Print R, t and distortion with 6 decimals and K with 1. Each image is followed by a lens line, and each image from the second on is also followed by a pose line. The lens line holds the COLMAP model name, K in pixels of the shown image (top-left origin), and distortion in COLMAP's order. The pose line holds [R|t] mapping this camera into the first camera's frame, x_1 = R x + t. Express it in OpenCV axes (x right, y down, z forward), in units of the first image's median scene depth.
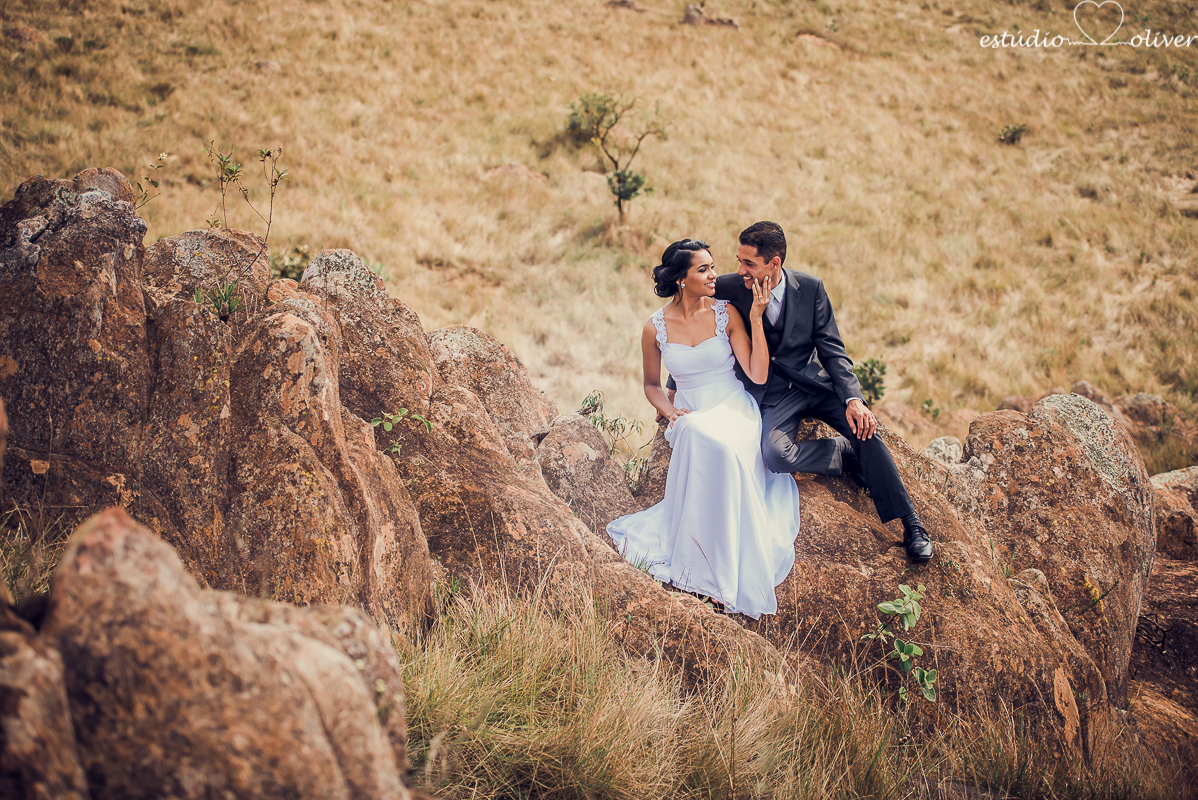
lens RADIAL K [[2494.0, 0, 599.0], [0, 2494.0, 400.0], [0, 0, 1]] dist [-0.095518, -0.167621]
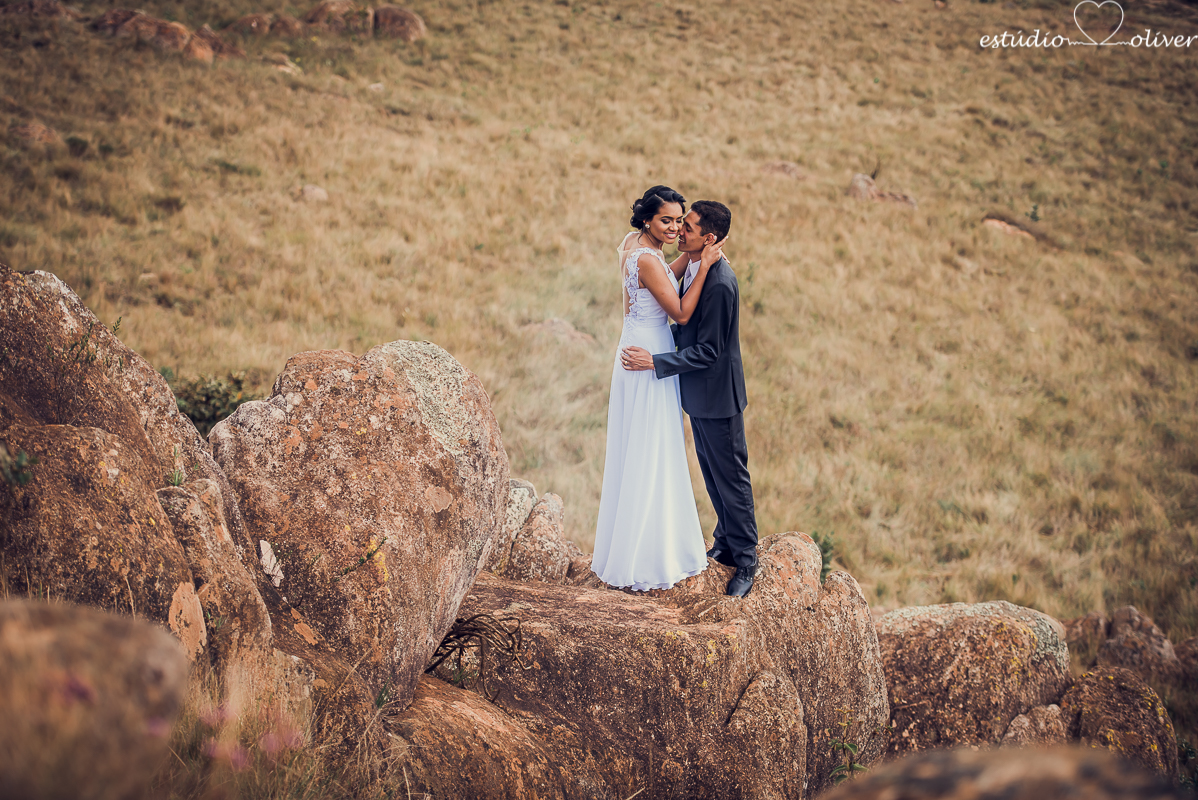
lens RADIAL K [[3082.2, 0, 599.0], [0, 3082.2, 400.0], [0, 0, 1]] dist [0.102406, 0.058615]
pose [[0.987573, 0.085986, -0.131550, 0.129737], [-0.099890, 0.989650, -0.103030, 0.039928], [0.121329, 0.114890, 0.985941, -0.009123]]
